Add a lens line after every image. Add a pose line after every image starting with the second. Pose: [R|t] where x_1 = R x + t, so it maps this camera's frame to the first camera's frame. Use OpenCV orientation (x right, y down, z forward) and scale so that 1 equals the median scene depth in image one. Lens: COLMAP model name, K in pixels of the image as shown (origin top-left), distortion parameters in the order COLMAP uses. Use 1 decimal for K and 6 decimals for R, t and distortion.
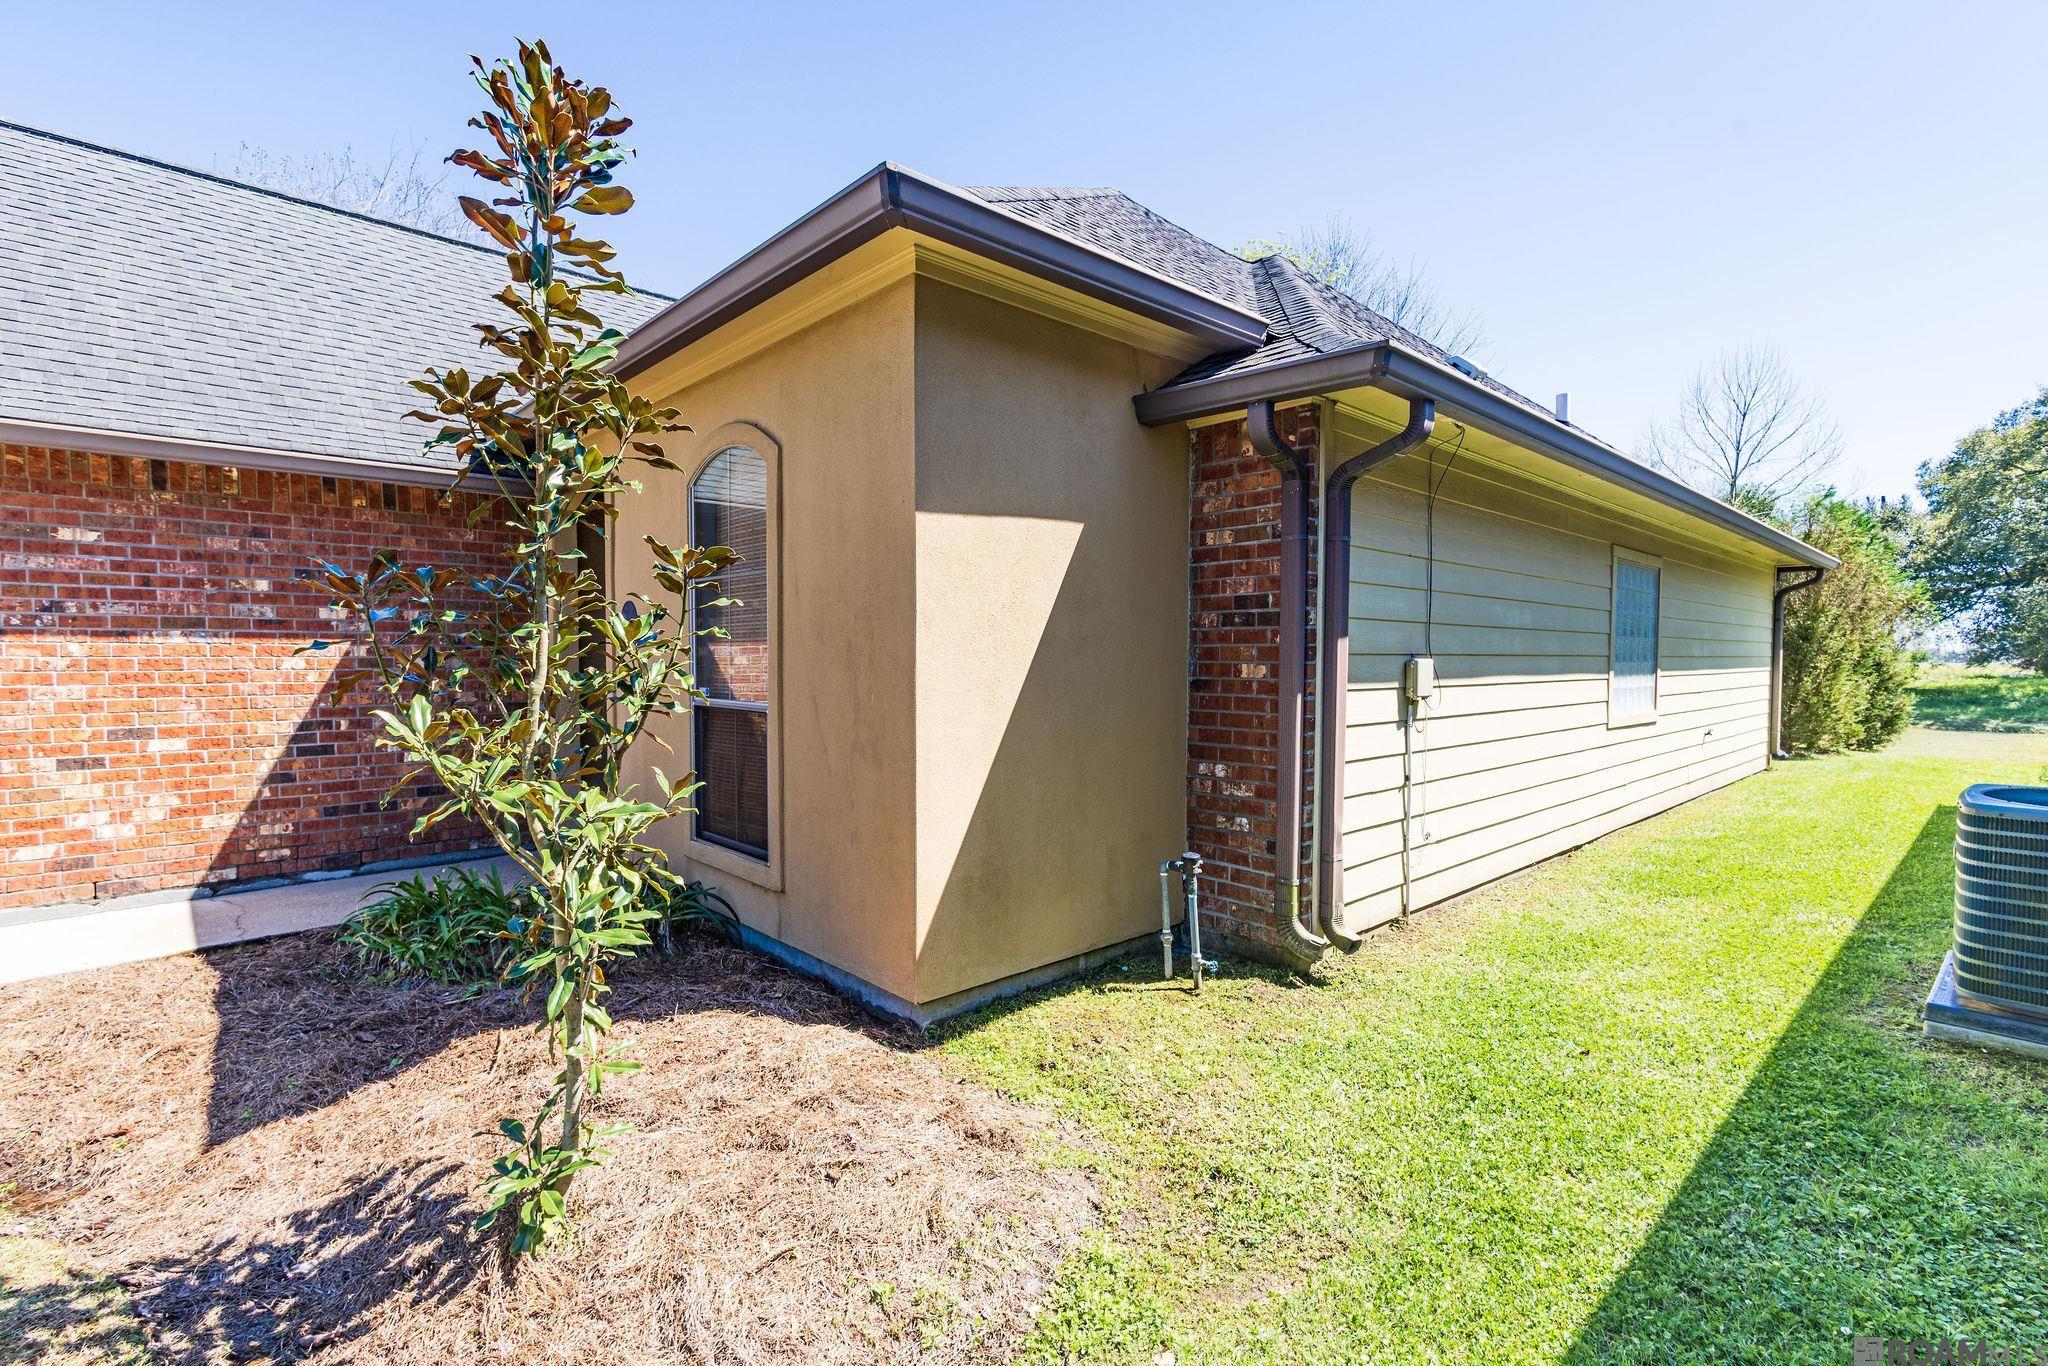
lens RADIAL K [[943.3, 0, 1019.6], [0, 943.3, 676.7], [0, 0, 1]] dist [-0.001406, 0.002838]
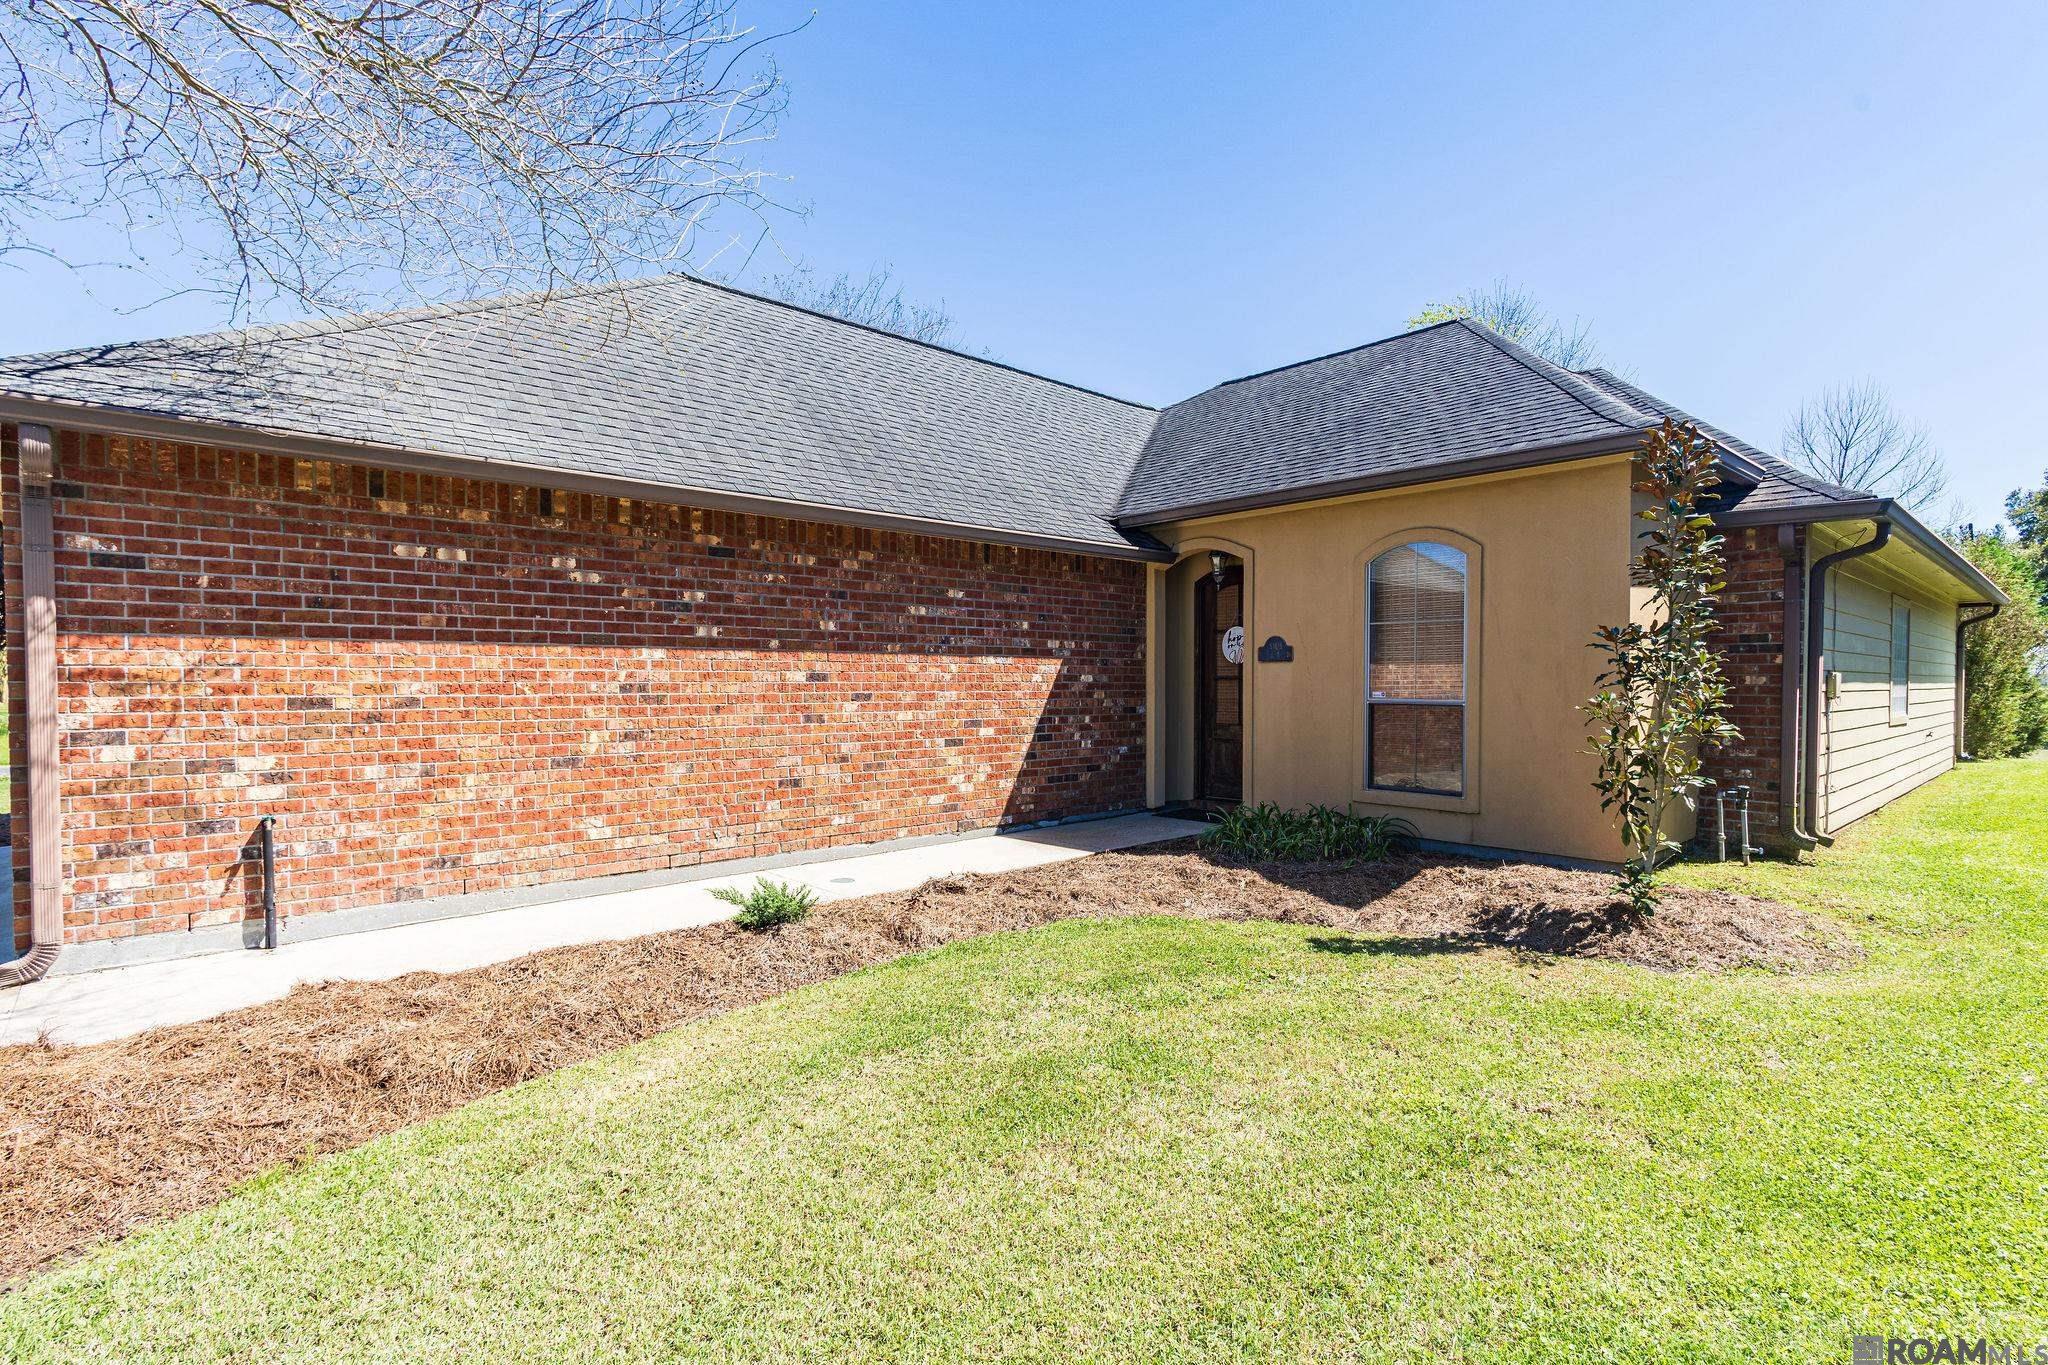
lens RADIAL K [[1021.7, 0, 1027.7], [0, 1021.7, 689.8], [0, 0, 1]] dist [0.007288, 0.000935]
pose [[0.999855, -0.000821, 0.017020, -0.860756], [0.001088, 0.999876, -0.015697, 0.031030], [-0.017005, 0.015713, 0.999732, -0.630368]]
